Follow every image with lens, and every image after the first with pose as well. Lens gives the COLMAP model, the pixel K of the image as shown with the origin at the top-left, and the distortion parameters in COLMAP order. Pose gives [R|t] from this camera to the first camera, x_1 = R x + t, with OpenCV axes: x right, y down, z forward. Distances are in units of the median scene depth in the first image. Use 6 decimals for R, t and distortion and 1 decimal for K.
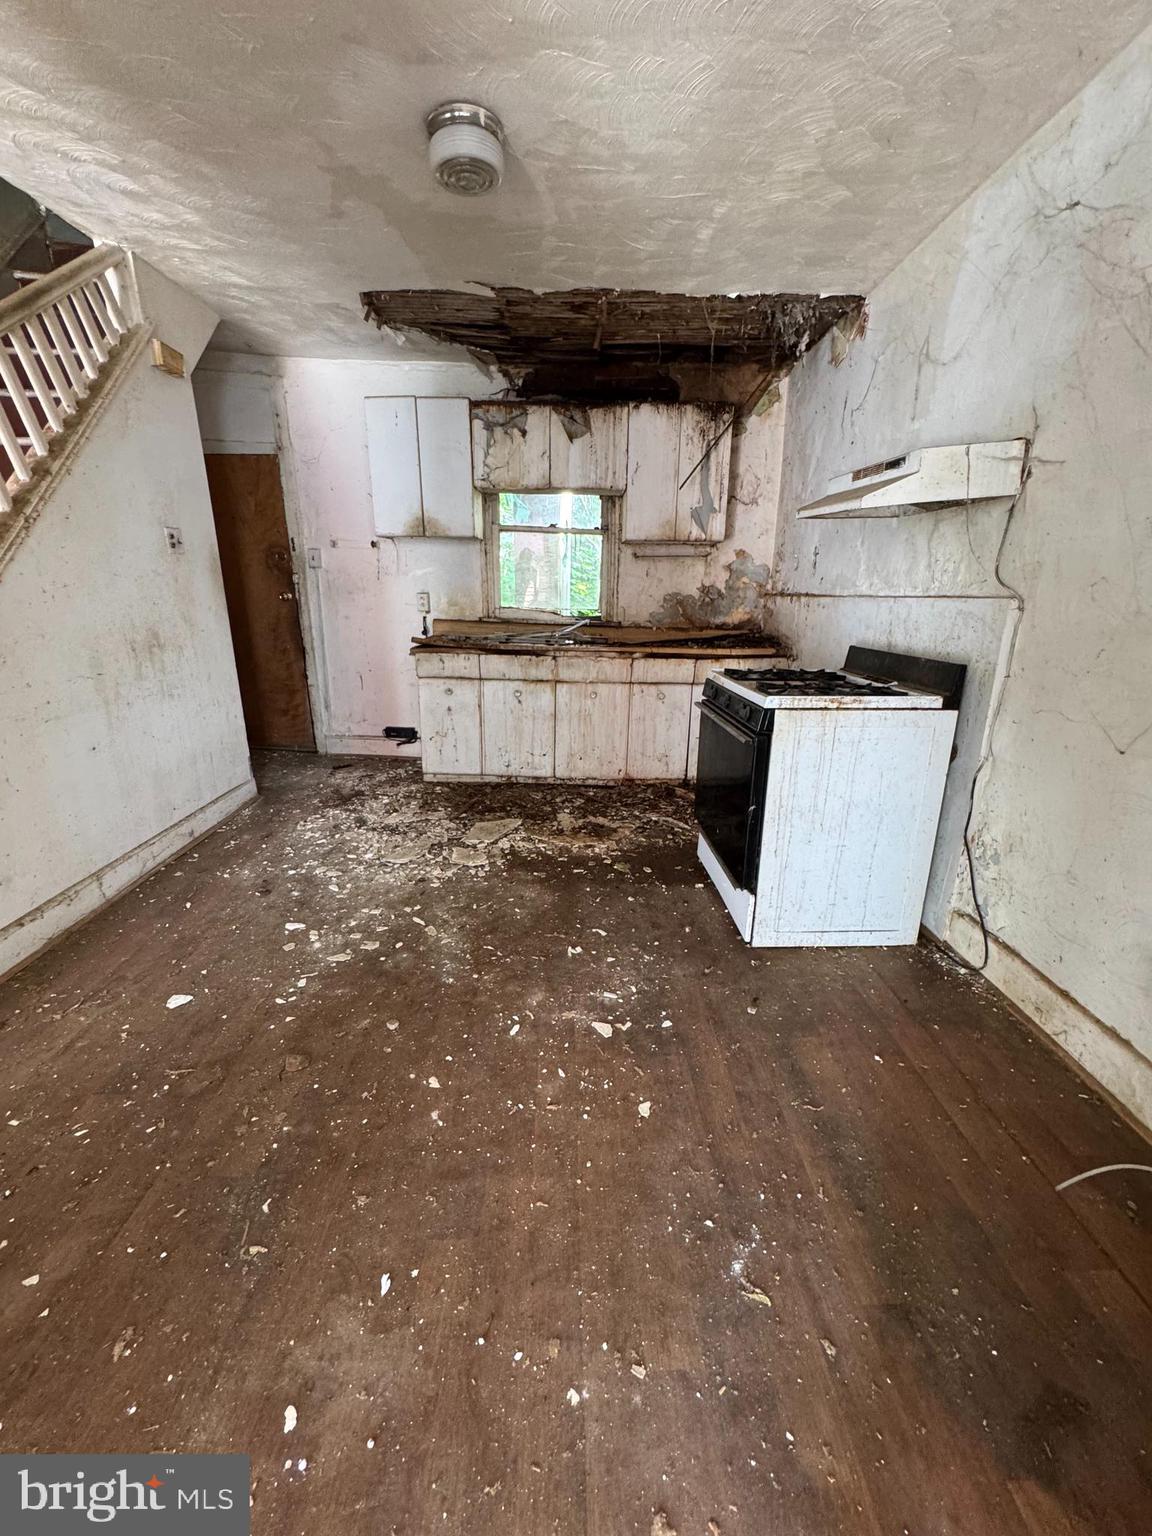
lens RADIAL K [[616.8, 0, 576.0], [0, 616.8, 768.0], [0, 0, 1]] dist [0.001015, 0.000044]
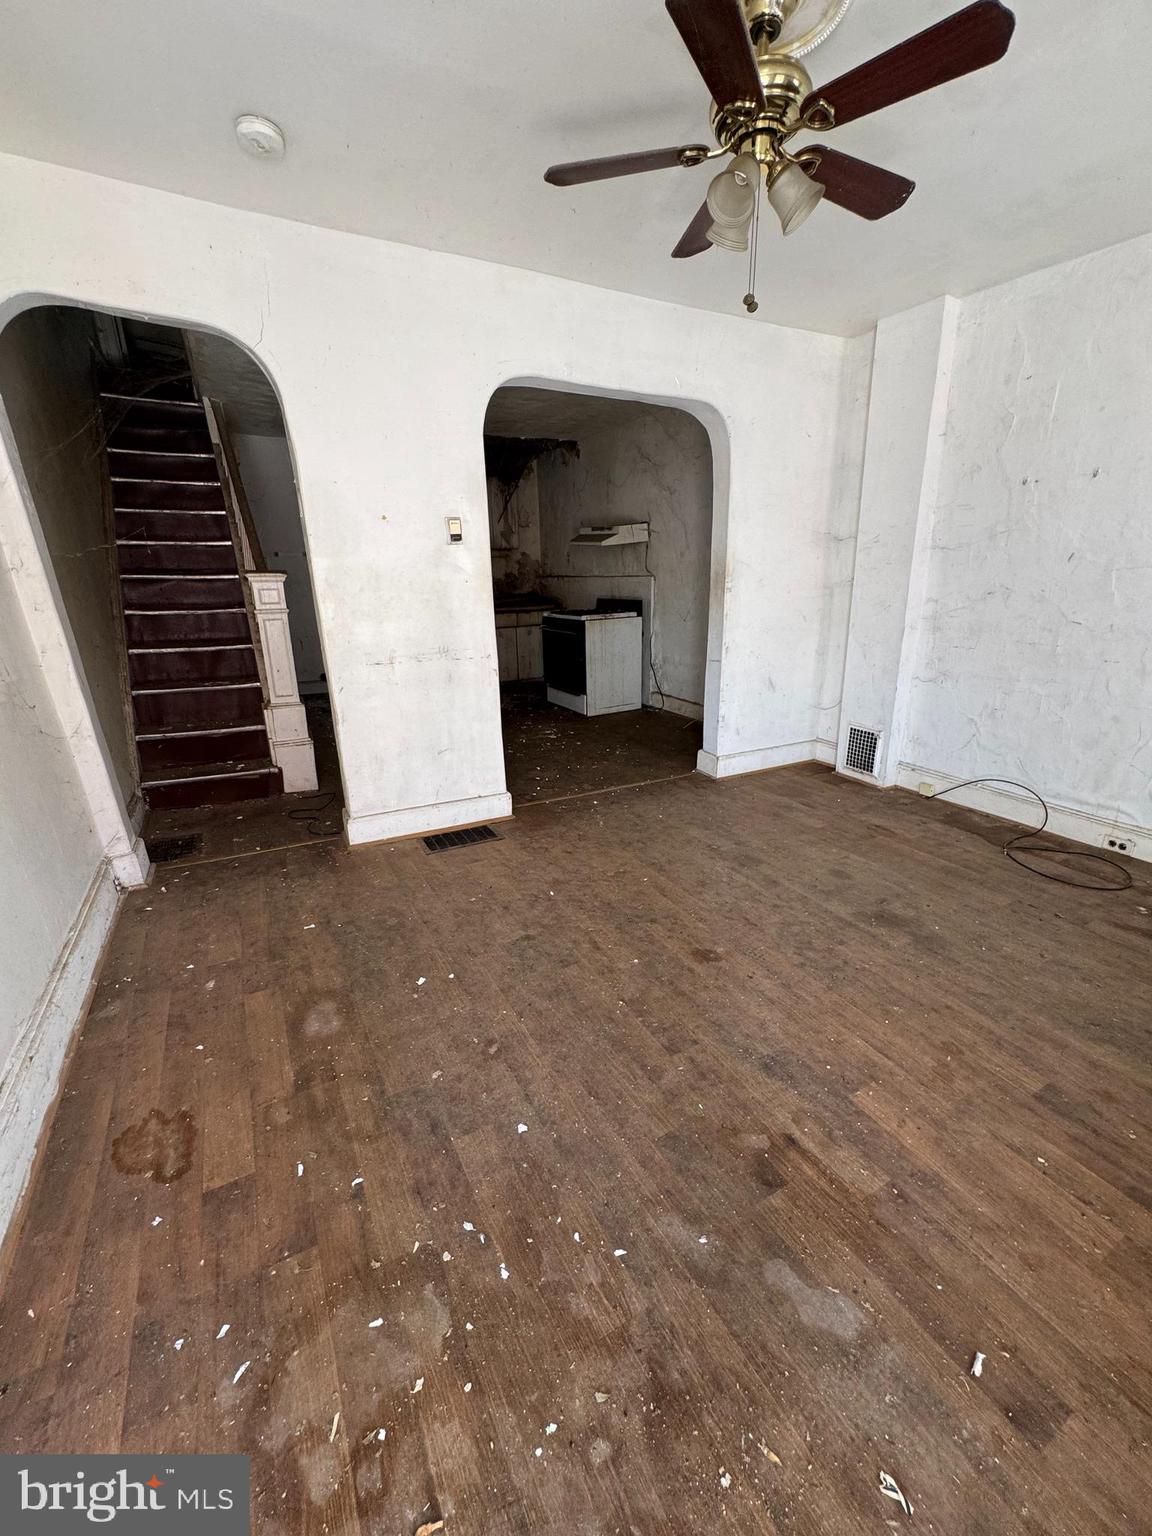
lens RADIAL K [[616.8, 0, 576.0], [0, 616.8, 768.0], [0, 0, 1]] dist [0.001015, 0.000044]
pose [[0.888656, -0.171243, 0.425402, -0.895079], [0.158198, 0.985192, 0.066110, 0.327728], [-0.430423, 0.008549, 0.902587, -1.304926]]
